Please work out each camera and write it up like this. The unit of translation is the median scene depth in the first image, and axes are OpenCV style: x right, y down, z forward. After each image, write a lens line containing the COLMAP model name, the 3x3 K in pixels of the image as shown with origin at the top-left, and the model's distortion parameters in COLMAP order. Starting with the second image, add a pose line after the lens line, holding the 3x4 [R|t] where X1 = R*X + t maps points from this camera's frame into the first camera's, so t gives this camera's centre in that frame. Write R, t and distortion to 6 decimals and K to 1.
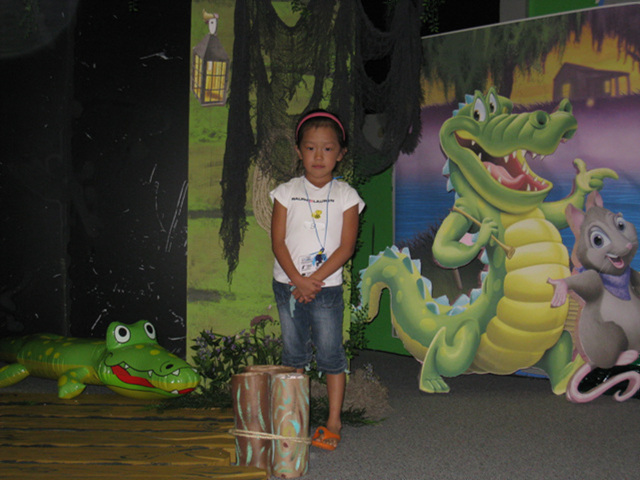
lens RADIAL K [[1032.0, 0, 321.2], [0, 1032.0, 242.4], [0, 0, 1]] dist [-0.163603, 0.000000]
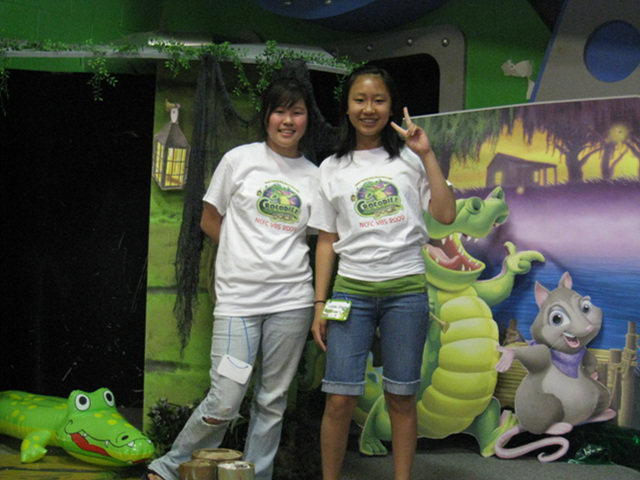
lens RADIAL K [[852.7, 0, 323.3], [0, 852.7, 245.5], [0, 0, 1]] dist [-0.159850, 0.000000]
pose [[0.998341, 0.023512, 0.052561, 0.005175], [-0.021944, 0.999302, -0.030230, -0.046825], [-0.053235, 0.029026, 0.998160, 0.103504]]
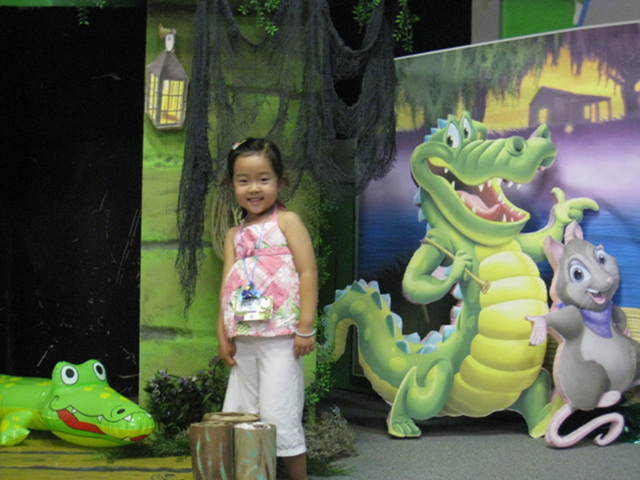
lens RADIAL K [[1032.0, 0, 315.8], [0, 1032.0, 254.7], [0, 0, 1]] dist [-0.163603, 0.000000]
pose [[0.999071, 0.004062, 0.042895, -0.011402], [-0.003402, 0.999875, -0.015465, -0.004802], [-0.042952, 0.015304, 0.998960, 0.065664]]
